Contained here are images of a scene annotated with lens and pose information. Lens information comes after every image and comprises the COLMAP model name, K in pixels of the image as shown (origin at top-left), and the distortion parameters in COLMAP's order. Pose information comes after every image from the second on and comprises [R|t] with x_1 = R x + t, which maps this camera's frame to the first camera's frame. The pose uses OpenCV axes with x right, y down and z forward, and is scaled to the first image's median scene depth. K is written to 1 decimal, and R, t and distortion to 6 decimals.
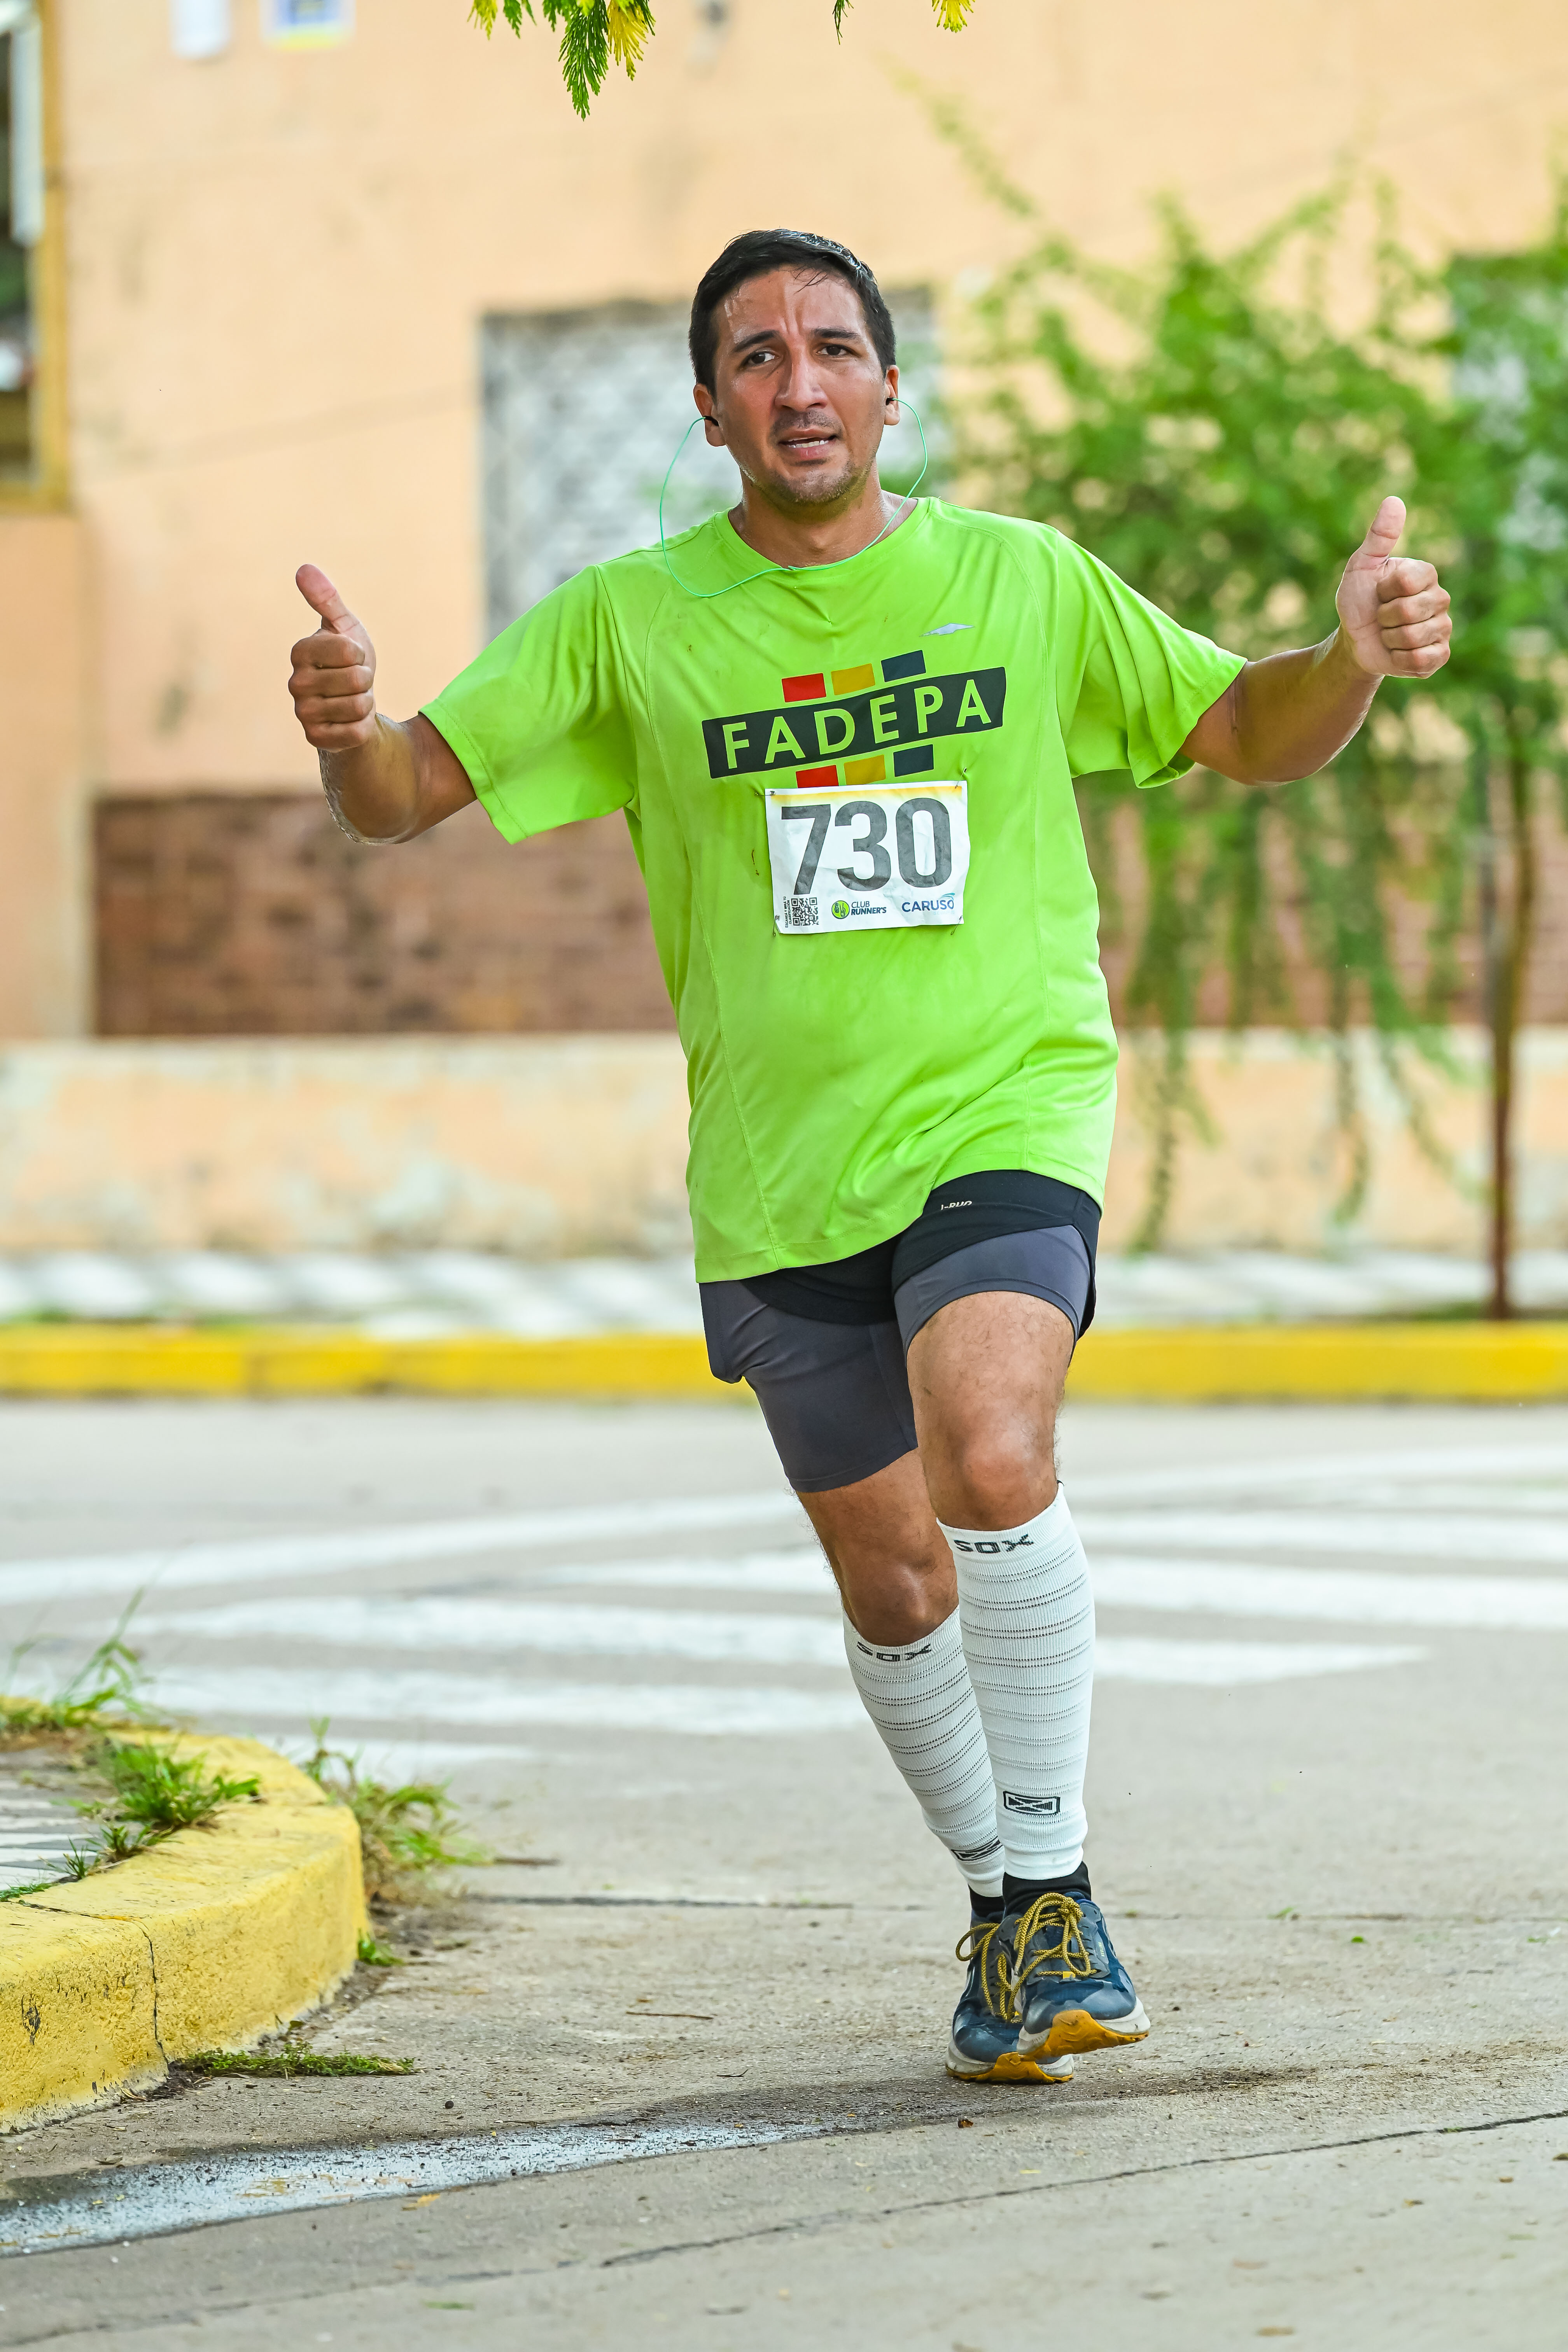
lens RADIAL K [[13431.7, 0, 785.8], [0, 13431.7, 1177.5], [0, 0, 1]] dist [-0.093526, 4.825569]
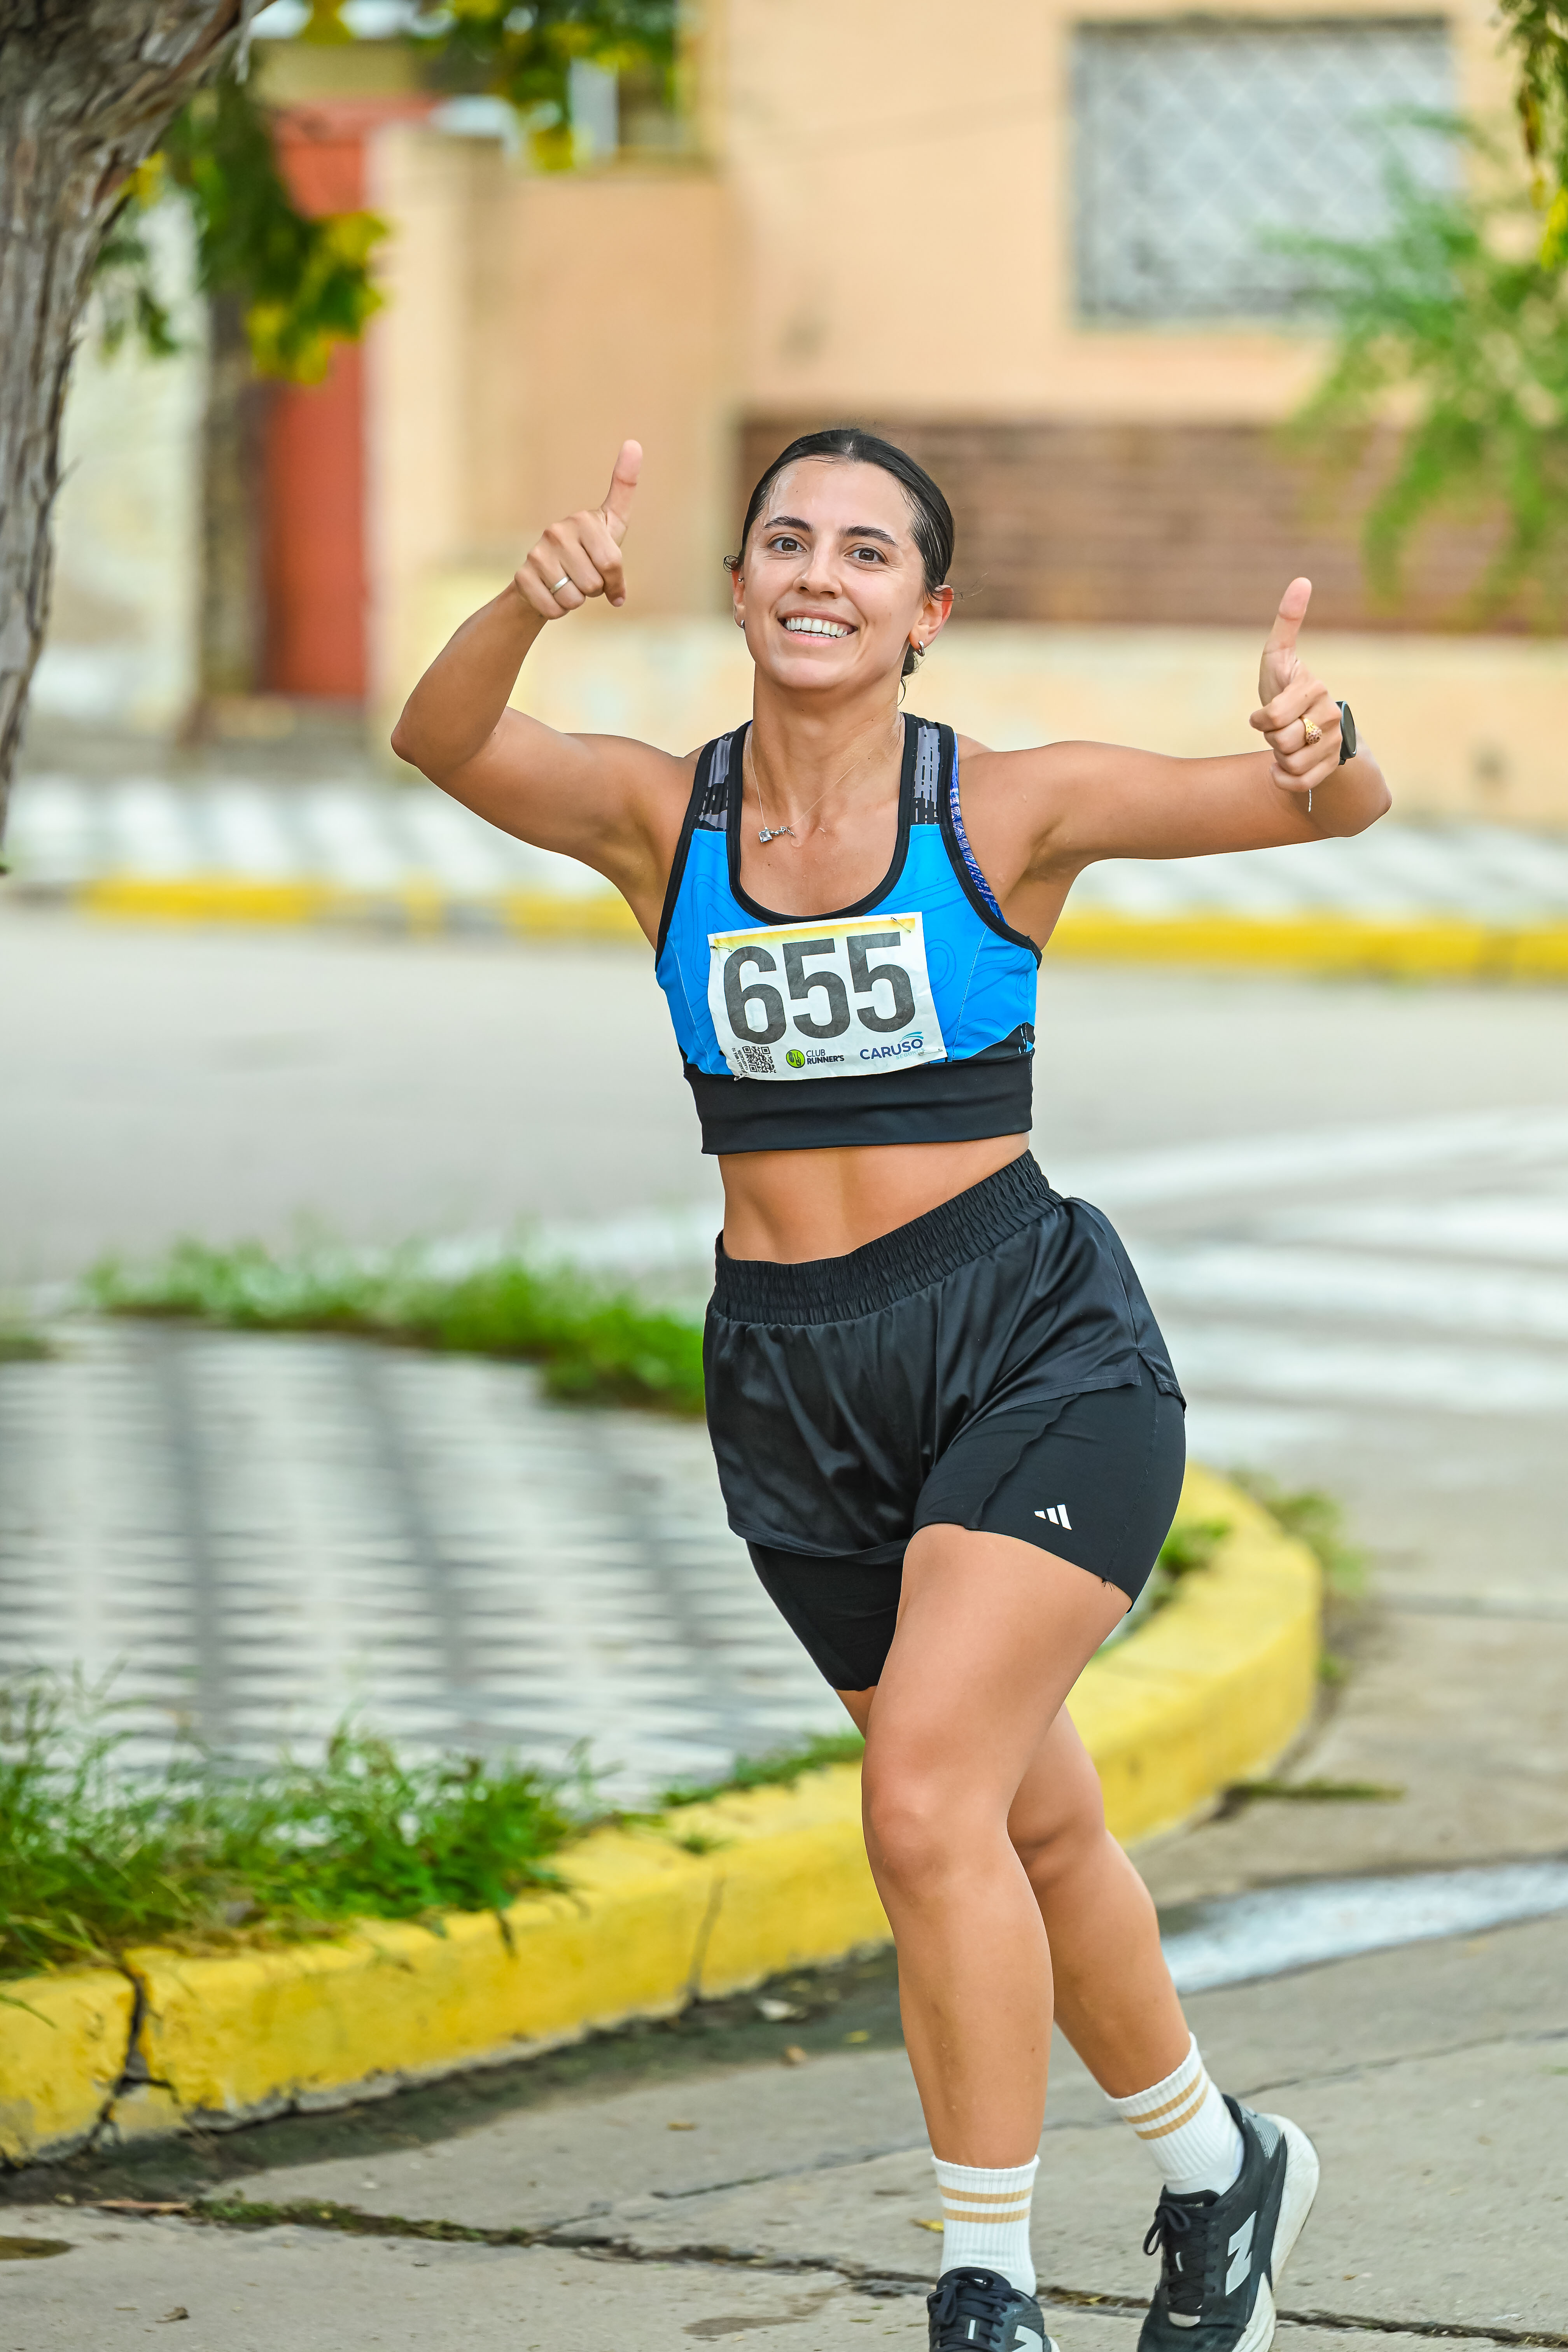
lens RADIAL K [[11575.1, 0, 791.6], [0, 11575.1, 1245.7], [0, 0, 1]] dist [-0.121560, 5.174106]
pose [[0.999568, 0.019477, -0.022017, -0.062337], [-0.018058, 0.997855, 0.062925, -0.054454], [0.023196, -0.062500, 0.997775, -0.106392]]
